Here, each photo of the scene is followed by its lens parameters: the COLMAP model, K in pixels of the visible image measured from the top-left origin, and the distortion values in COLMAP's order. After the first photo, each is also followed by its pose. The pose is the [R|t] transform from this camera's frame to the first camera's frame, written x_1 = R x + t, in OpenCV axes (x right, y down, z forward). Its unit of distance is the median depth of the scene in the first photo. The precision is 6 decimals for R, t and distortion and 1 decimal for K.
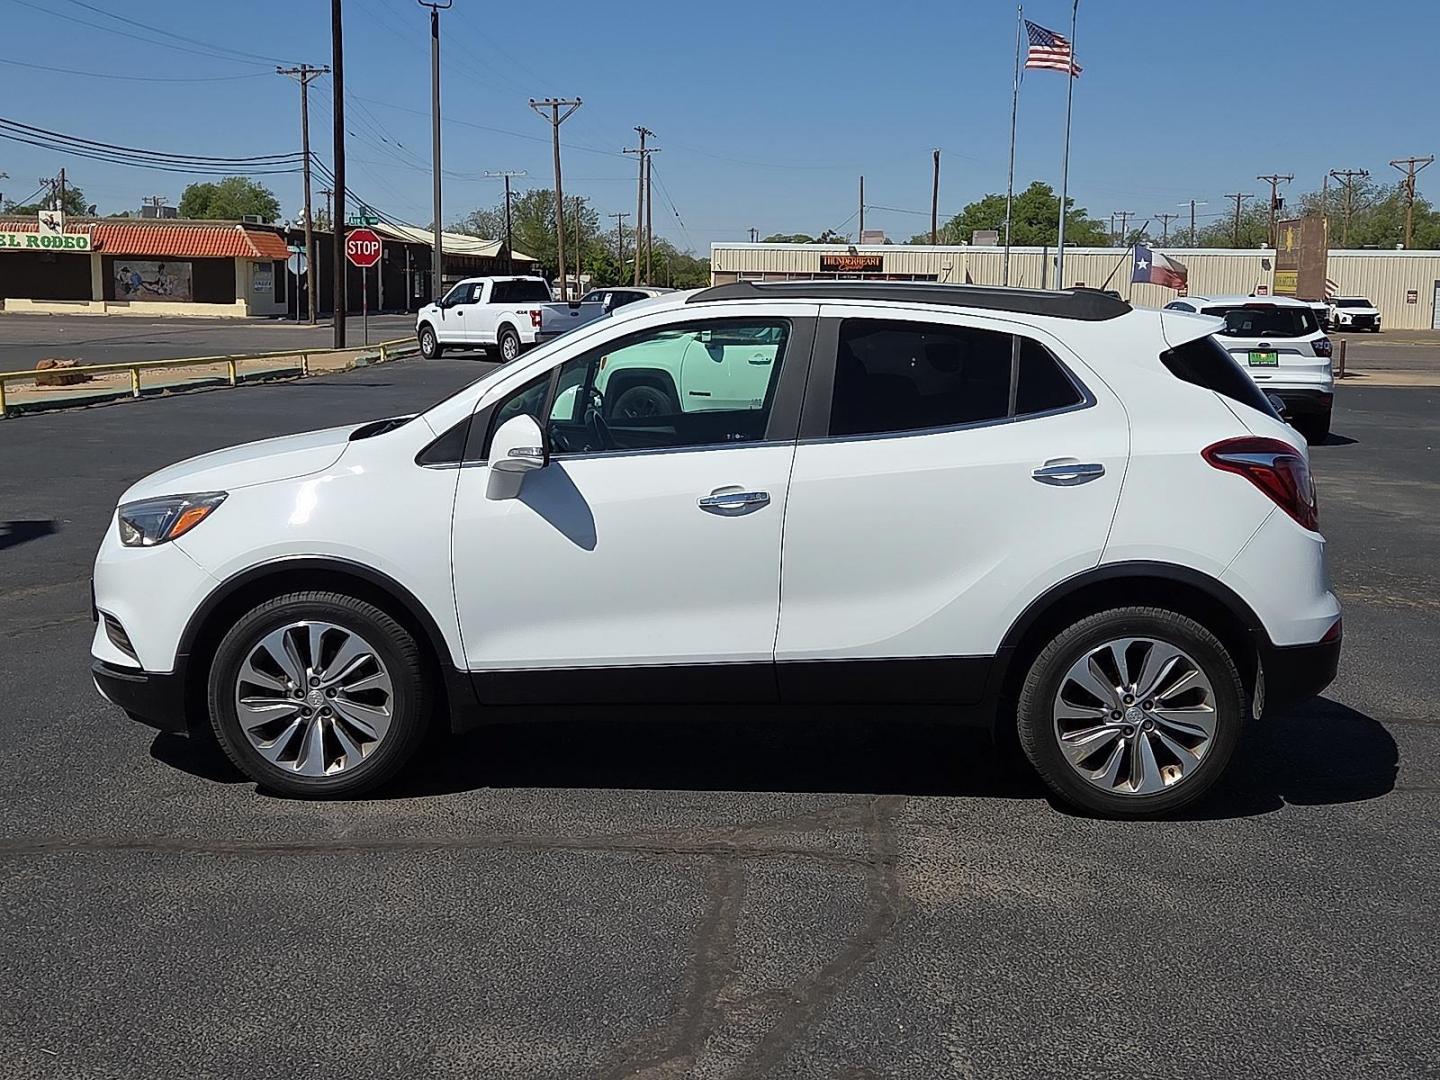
lens RADIAL K [[1828.3, 0, 714.6], [0, 1828.3, 536.1], [0, 0, 1]] dist [0.094624, 0.000000]
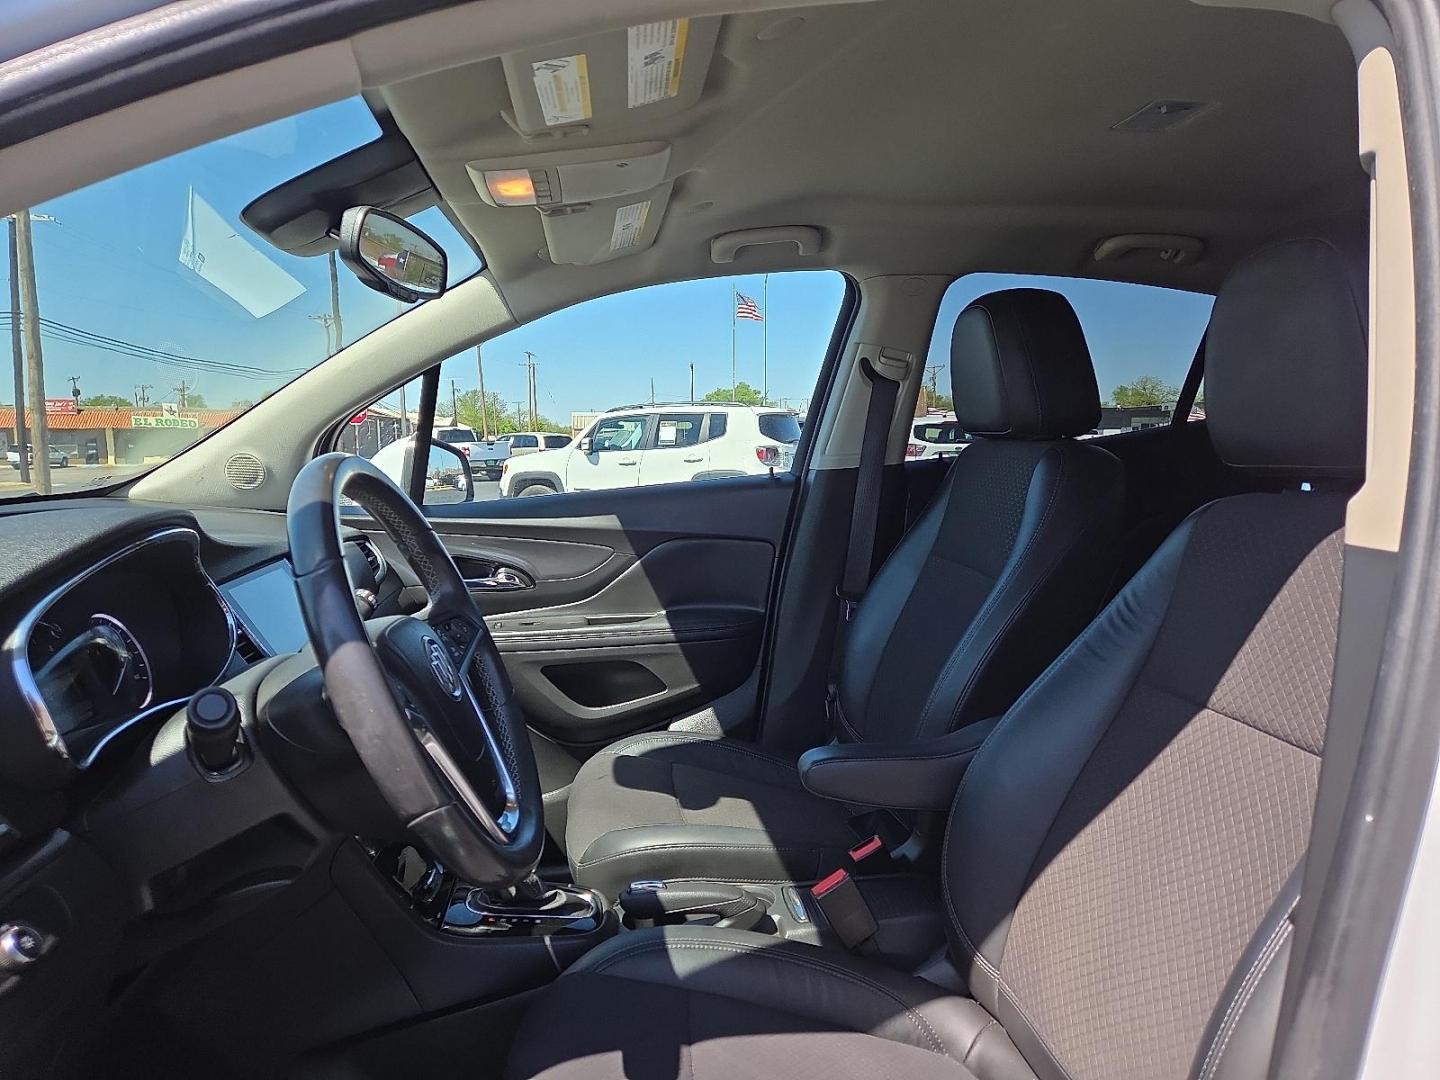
lens RADIAL K [[1828.3, 0, 722.4], [0, 1828.3, 544.0], [0, 0, 1]] dist [0.094624, 0.000000]
pose [[0.997506, -0.039371, 0.058573, 0.033875], [0.041705, 0.998362, -0.039170, 0.037504], [-0.056935, 0.041515, 0.997514, -0.726110]]
